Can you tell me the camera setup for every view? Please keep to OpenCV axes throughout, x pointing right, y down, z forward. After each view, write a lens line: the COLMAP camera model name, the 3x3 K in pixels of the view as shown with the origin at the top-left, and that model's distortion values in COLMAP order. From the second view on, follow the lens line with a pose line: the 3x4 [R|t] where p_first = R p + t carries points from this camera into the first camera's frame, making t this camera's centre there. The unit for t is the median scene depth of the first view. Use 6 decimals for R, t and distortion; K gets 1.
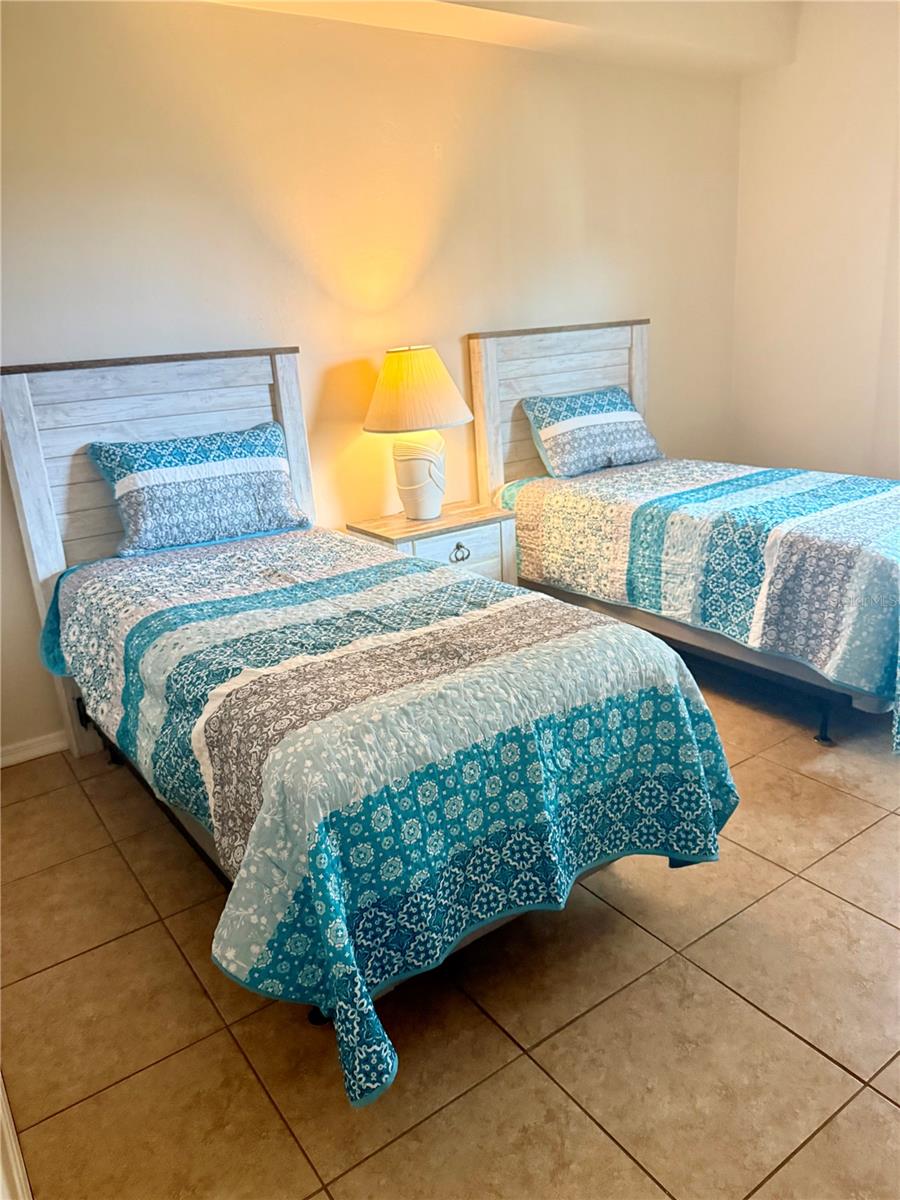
lens RADIAL K [[850.9, 0, 446.0], [0, 850.9, 593.6], [0, 0, 1]] dist [0.022572, -0.034755]
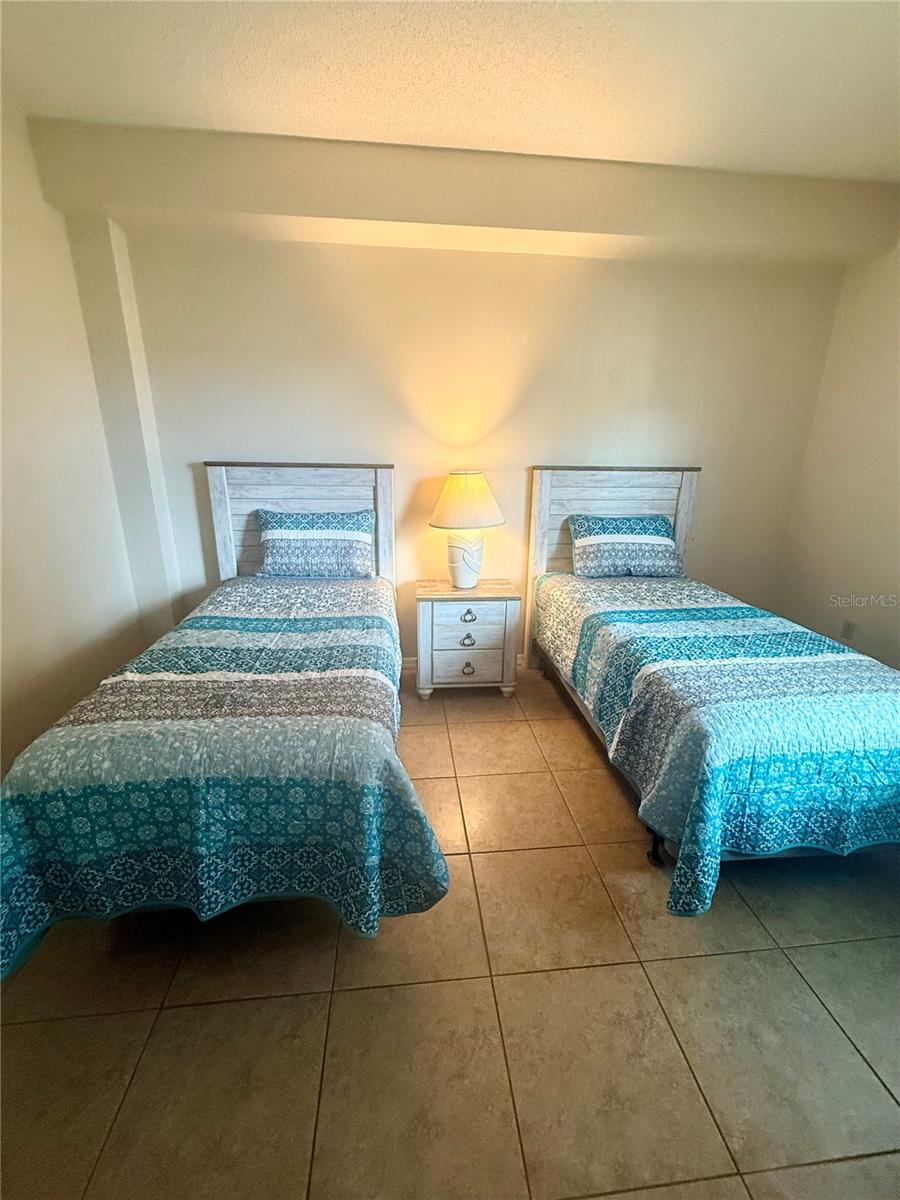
lens RADIAL K [[486.4, 0, 449.7], [0, 486.4, 601.7], [0, 0, 1]] dist [-0.008468, 0.001374]
pose [[0.873210, 0.217558, -0.436089, 0.405126], [-0.211476, 0.975342, 0.063130, -0.138452], [0.439070, 0.037097, 0.897687, 0.289280]]
